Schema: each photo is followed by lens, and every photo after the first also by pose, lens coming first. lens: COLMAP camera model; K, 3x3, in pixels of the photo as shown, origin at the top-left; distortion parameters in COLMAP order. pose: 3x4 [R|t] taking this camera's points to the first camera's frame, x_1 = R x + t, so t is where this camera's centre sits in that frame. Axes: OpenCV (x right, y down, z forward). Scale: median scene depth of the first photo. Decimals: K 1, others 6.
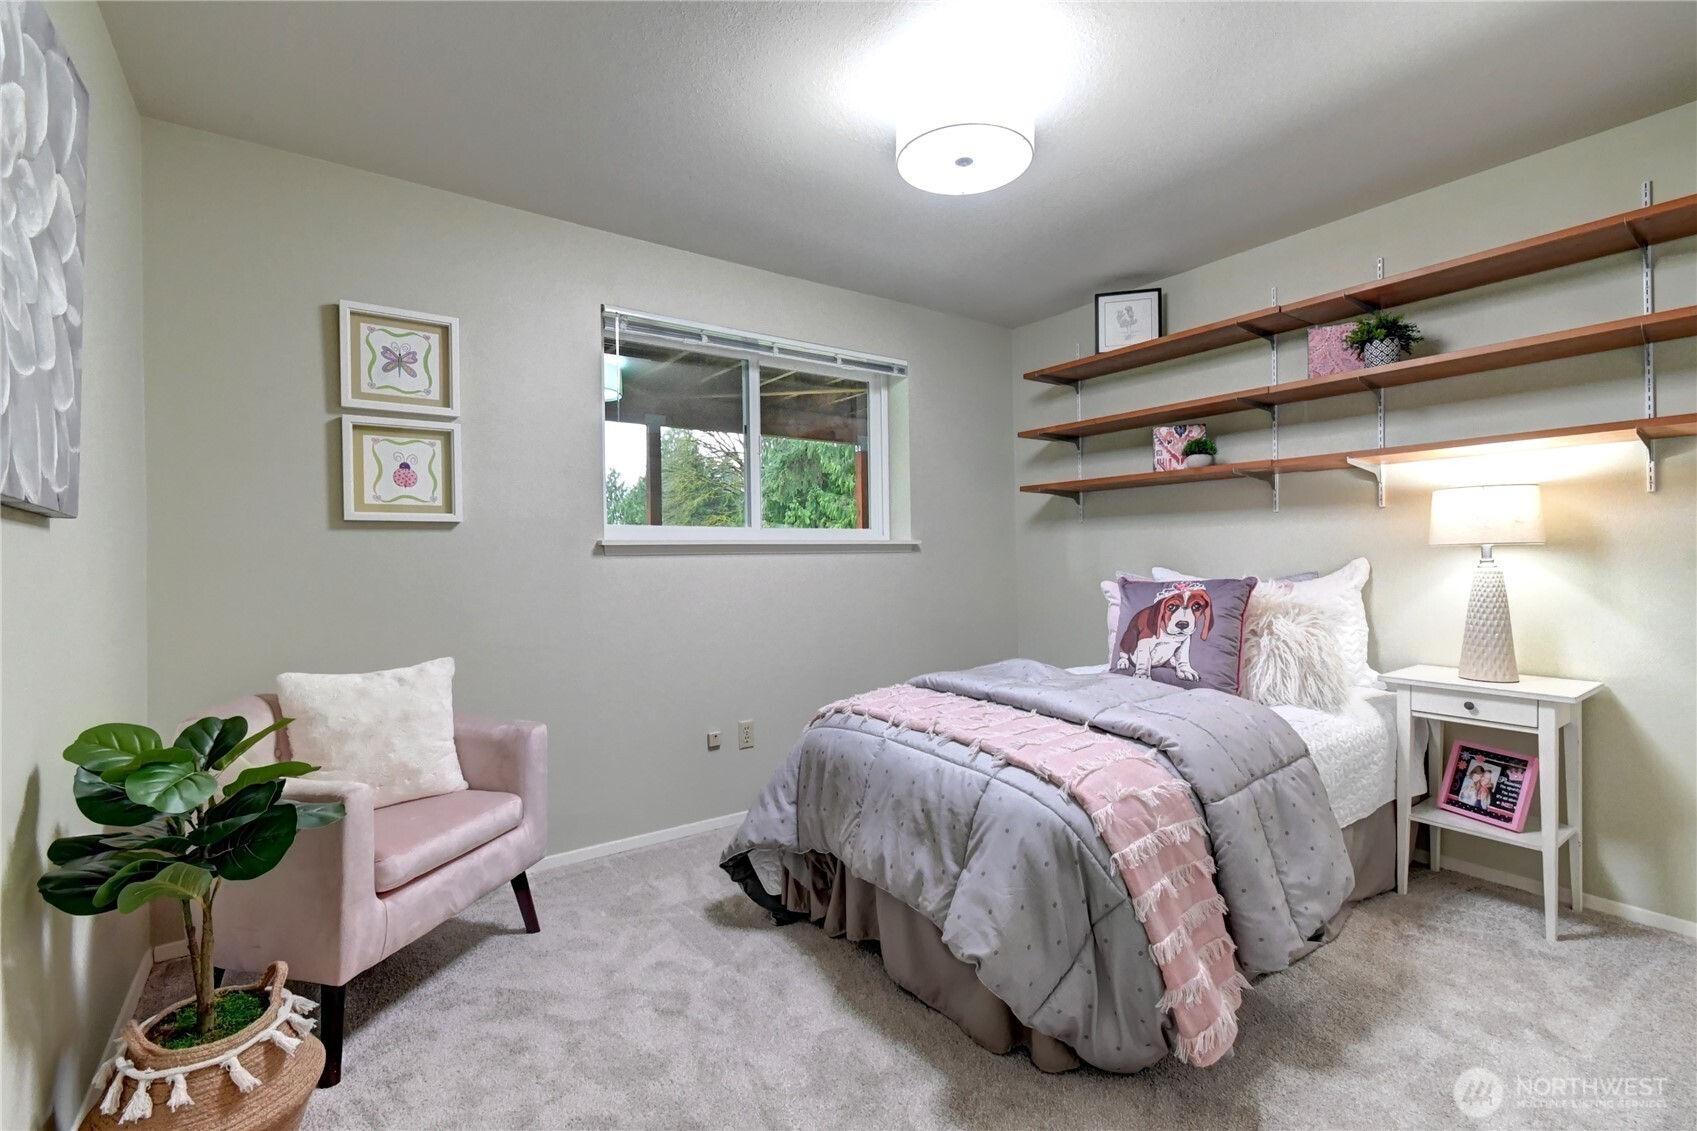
lens RADIAL K [[754.2, 0, 843.2], [0, 754.2, 559.7], [0, 0, 1]] dist [0.013913, 0.000093]
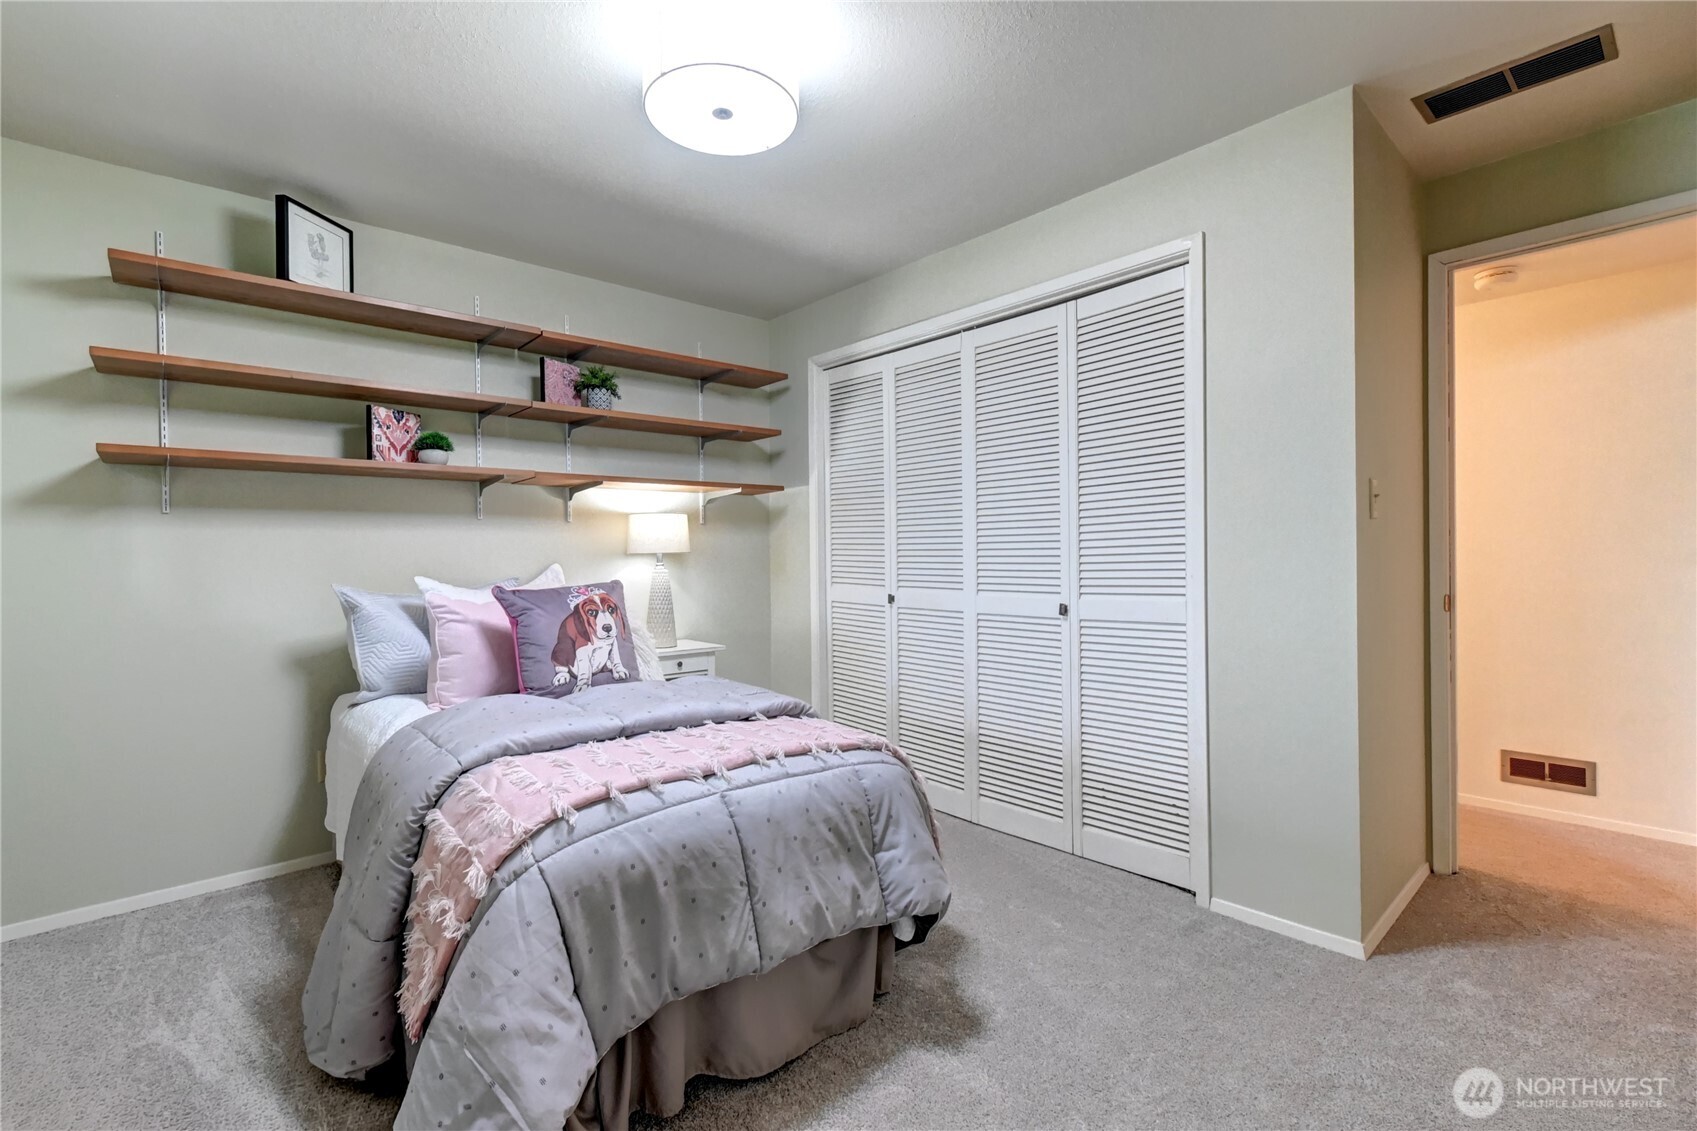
lens RADIAL K [[754.2, 0, 843.2], [0, 754.2, 559.7], [0, 0, 1]] dist [0.013913, 0.000093]
pose [[-0.099597, 0.004054, 0.995020, -0.589793], [0.016085, 0.999868, -0.002463, 0.001310], [-0.994898, 0.015760, -0.099649, 0.767264]]
